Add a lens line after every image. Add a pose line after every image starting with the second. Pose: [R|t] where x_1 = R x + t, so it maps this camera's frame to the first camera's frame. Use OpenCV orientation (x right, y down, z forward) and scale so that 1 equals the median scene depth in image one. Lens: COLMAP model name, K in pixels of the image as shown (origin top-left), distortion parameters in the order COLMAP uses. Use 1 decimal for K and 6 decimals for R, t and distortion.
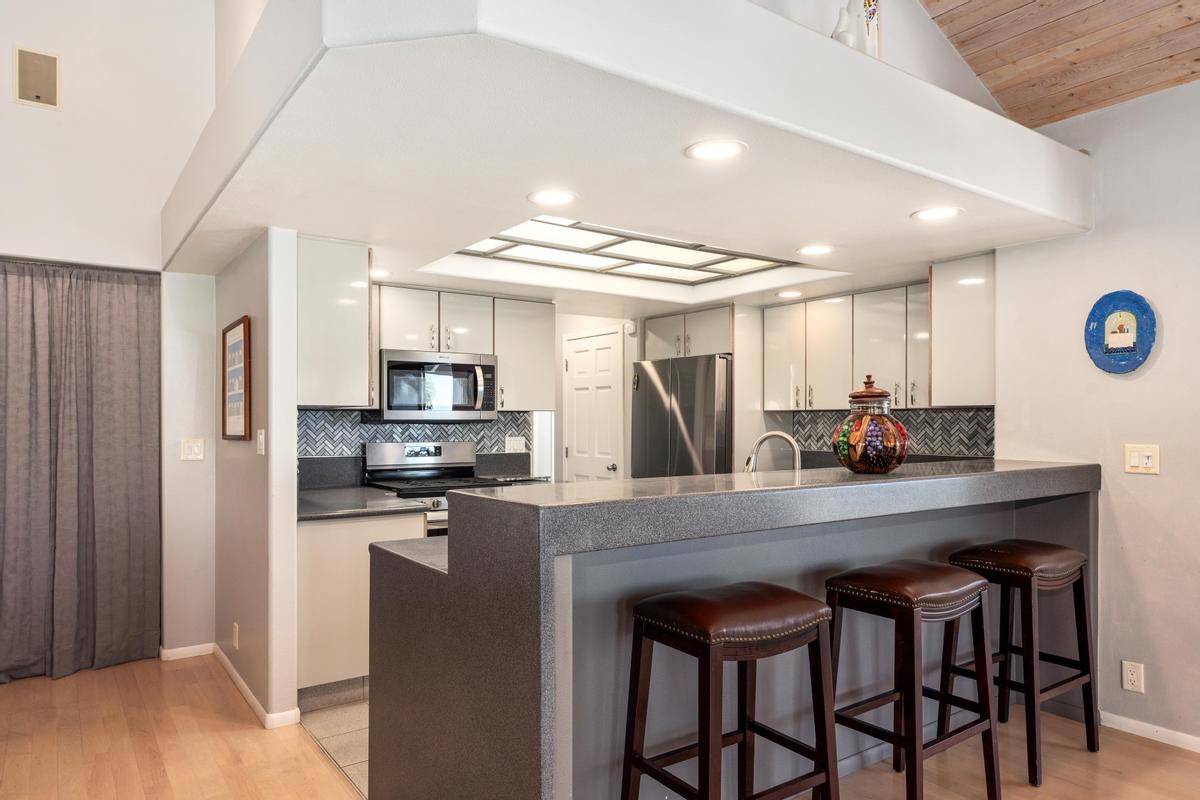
lens RADIAL K [[747.3, 0, 599.7], [0, 747.3, 429.3], [0, 0, 1]] dist [-0.000033, -0.000069]
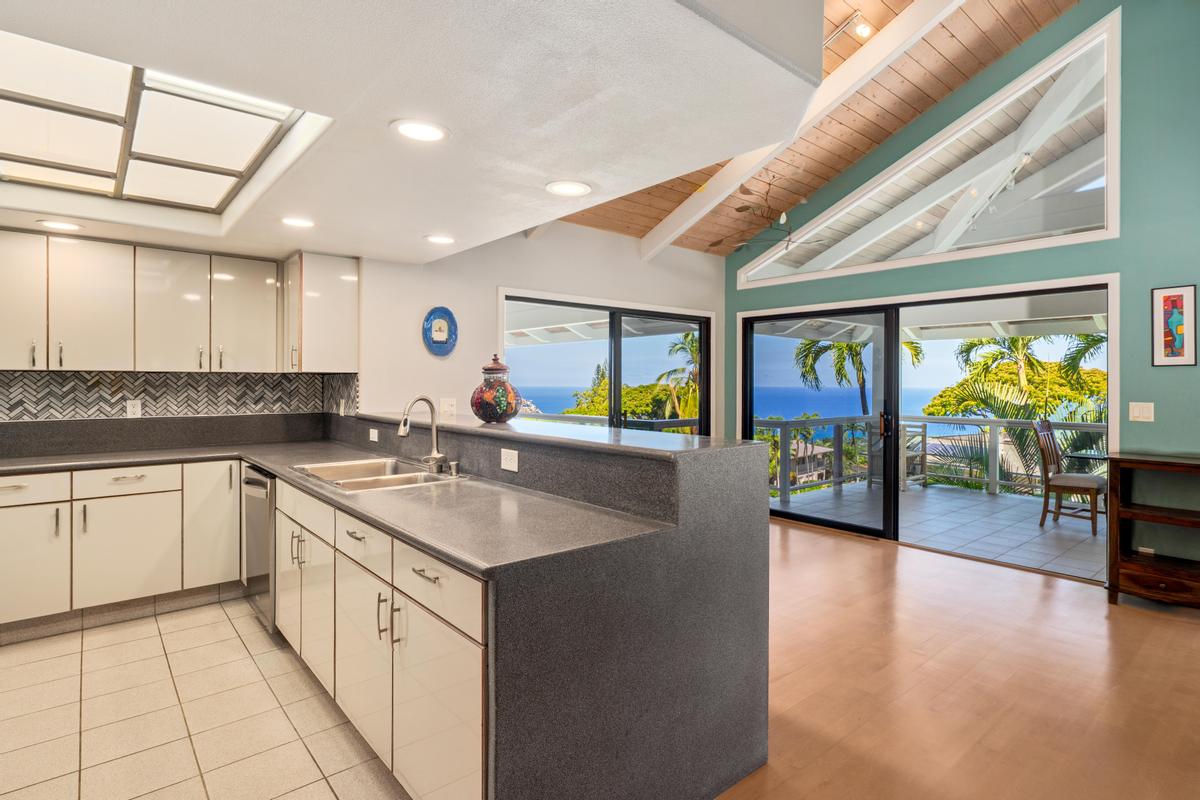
lens RADIAL K [[614.9, 0, 600.8], [0, 614.9, 379.0], [0, 0, 1]] dist [-0.001580, -0.000035]
pose [[-0.080000, 0.003352, 0.996789, -0.606966], [0.006957, 0.999972, -0.002805, -0.014871], [-0.996771, 0.006710, -0.080021, 0.653119]]
